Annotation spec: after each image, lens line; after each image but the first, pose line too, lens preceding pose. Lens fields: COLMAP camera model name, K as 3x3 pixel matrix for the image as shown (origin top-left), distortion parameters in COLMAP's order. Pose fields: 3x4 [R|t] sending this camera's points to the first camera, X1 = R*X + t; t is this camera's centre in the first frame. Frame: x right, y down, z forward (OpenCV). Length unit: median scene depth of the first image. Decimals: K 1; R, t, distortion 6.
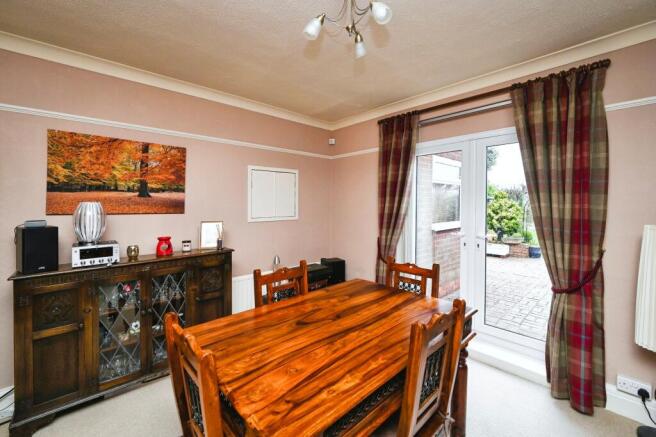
lens RADIAL K [[272.7, 0, 327.6], [0, 272.7, 205.1], [0, 0, 1]] dist [-0.001005, -0.000069]
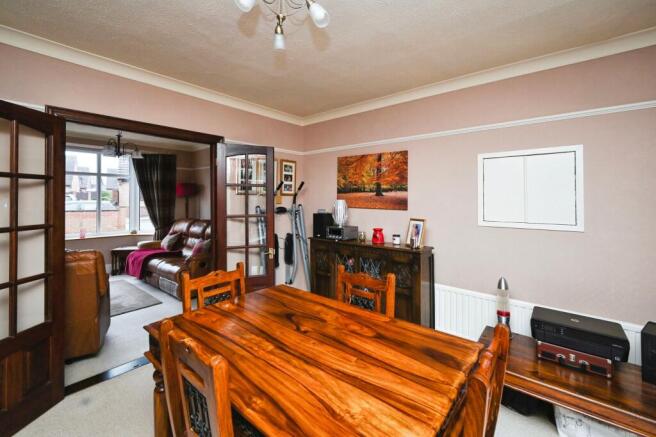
lens RADIAL K [[278.3, 0, 327.5], [0, 278.3, 194.7], [0, 0, 1]] dist [-0.000576, -0.000033]
pose [[0.123337, -0.009356, -0.992321, 0.598951], [-0.011316, 0.999877, -0.010833, -0.018072], [0.992300, 0.012565, 0.123216, 0.599505]]
